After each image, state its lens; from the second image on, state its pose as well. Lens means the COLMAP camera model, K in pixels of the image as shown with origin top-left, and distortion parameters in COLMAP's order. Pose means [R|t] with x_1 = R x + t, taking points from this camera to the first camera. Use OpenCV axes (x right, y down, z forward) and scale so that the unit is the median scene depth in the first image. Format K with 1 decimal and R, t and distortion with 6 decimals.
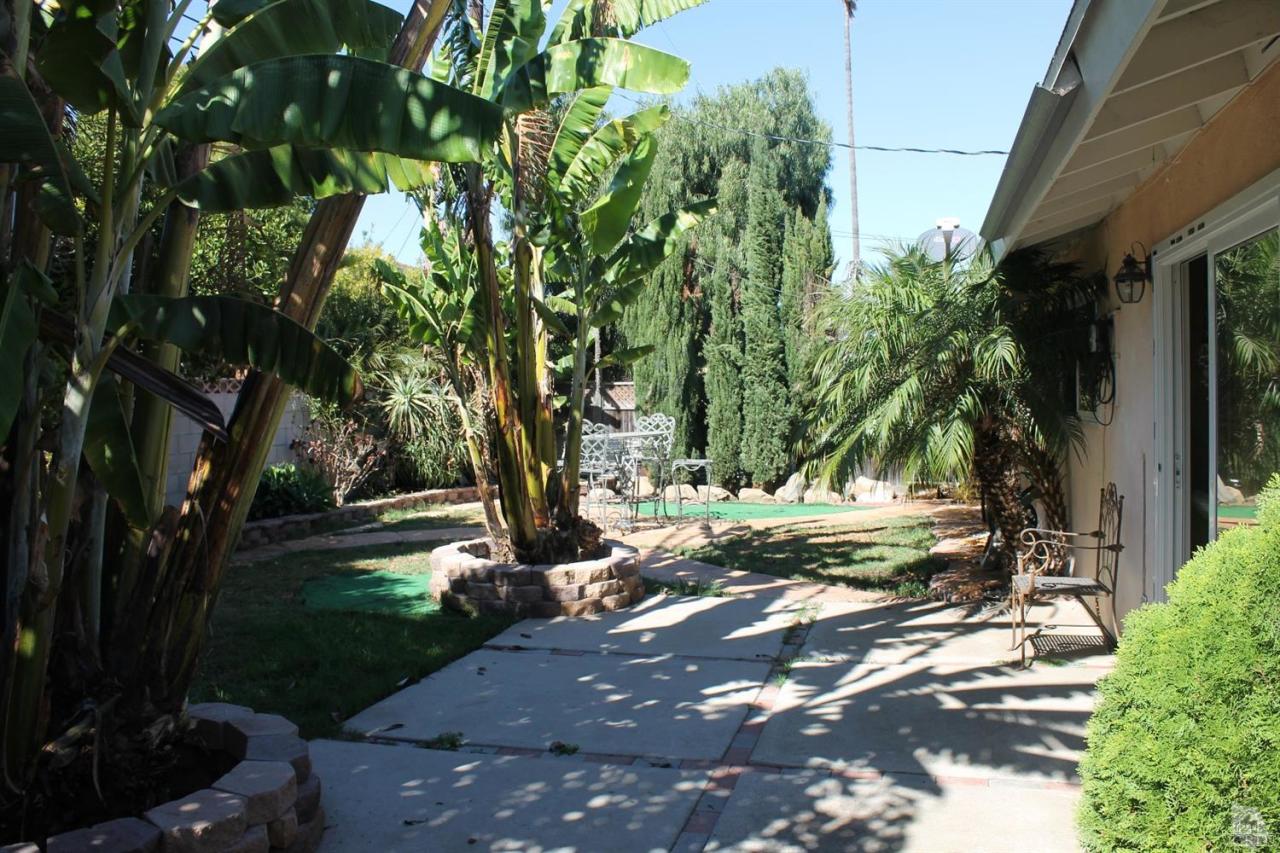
lens RADIAL K [[1064.2, 0, 640.0], [0, 1064.2, 426.5], [0, 0, 1]] dist [-0.165941, 0.123421]
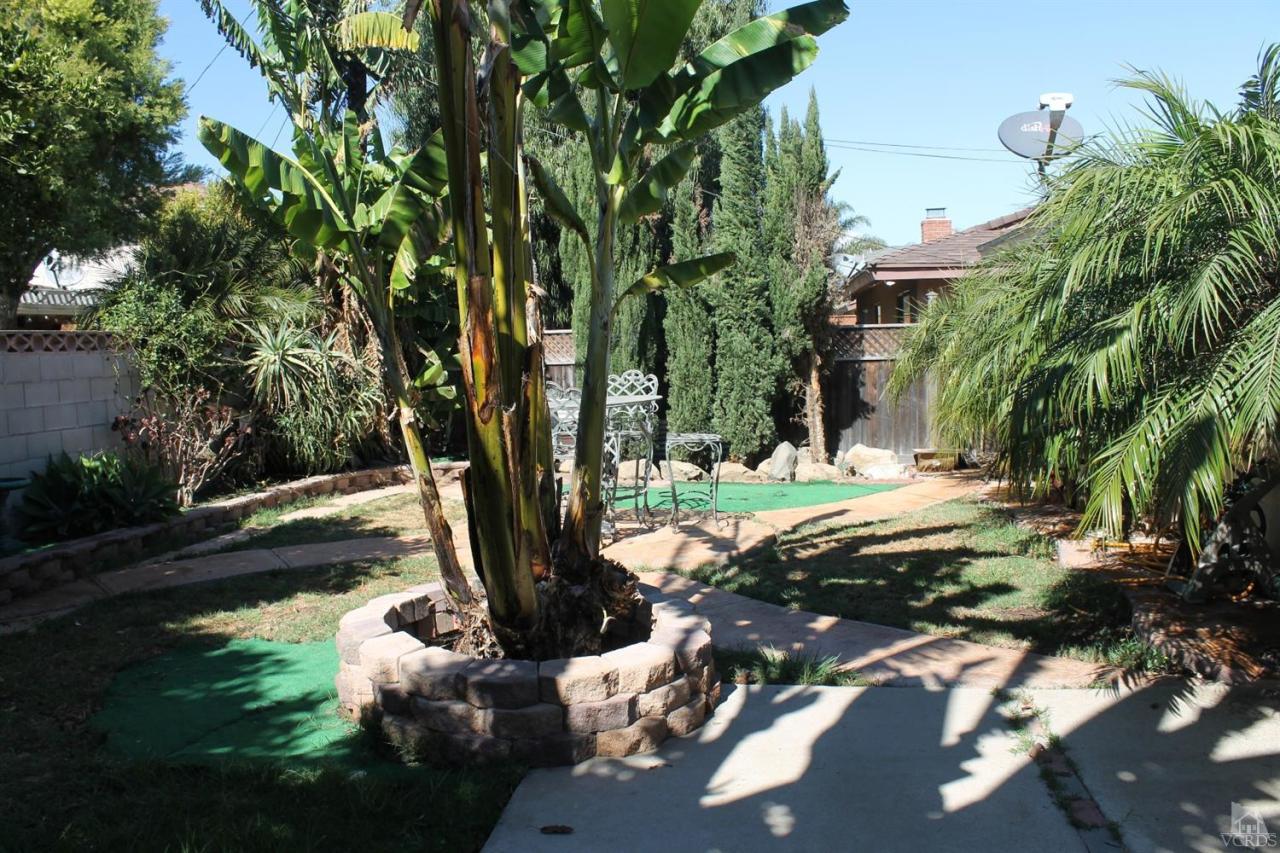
lens RADIAL K [[1064.2, 0, 640.0], [0, 1064.2, 426.5], [0, 0, 1]] dist [-0.165941, 0.123421]
pose [[0.992661, -0.021429, 0.119014, -0.055226], [0.016060, 0.998817, 0.045892, -0.006031], [-0.119857, -0.043644, 0.991831, 0.234109]]
